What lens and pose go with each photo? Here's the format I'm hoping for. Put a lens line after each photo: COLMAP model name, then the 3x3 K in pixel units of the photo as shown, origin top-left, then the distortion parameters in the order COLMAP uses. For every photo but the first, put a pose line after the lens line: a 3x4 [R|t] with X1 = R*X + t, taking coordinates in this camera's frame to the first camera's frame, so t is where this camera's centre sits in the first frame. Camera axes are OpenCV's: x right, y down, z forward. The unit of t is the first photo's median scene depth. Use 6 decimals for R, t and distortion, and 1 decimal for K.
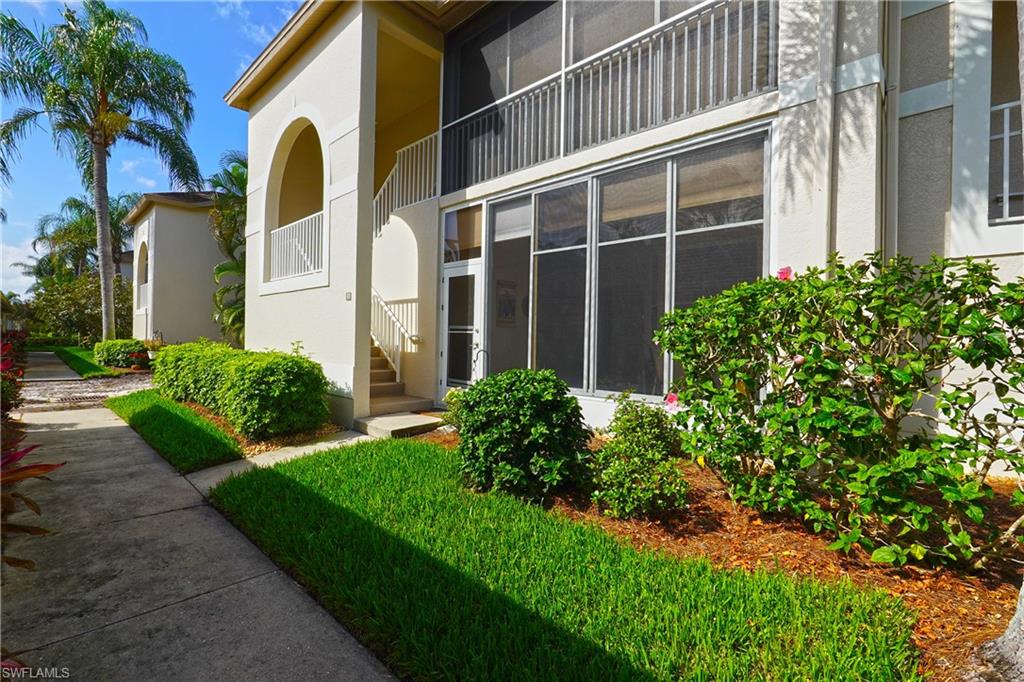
lens RADIAL K [[488.4, 0, 508.5], [0, 488.4, 334.5], [0, 0, 1]] dist [-0.002197, 0.000698]
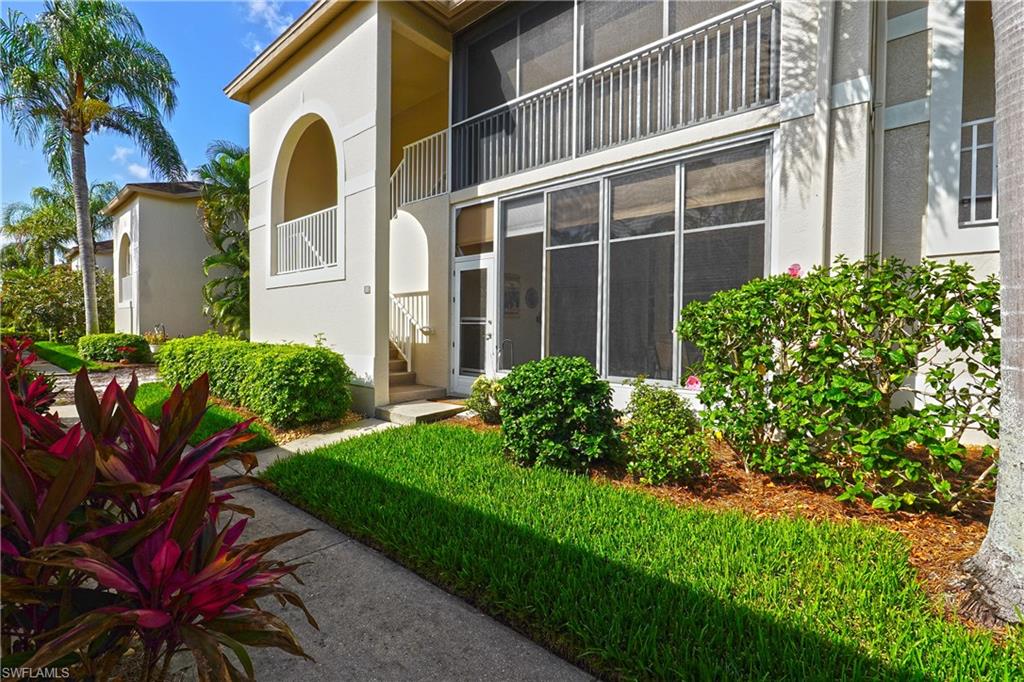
lens RADIAL K [[489.6, 0, 512.4], [0, 489.6, 336.3], [0, 0, 1]] dist [-0.002171, -0.000370]
pose [[0.998573, -0.009156, 0.052609, -0.088391], [0.007926, 0.999691, 0.023554, -0.001694], [-0.052808, -0.023103, 0.998337, -0.068472]]
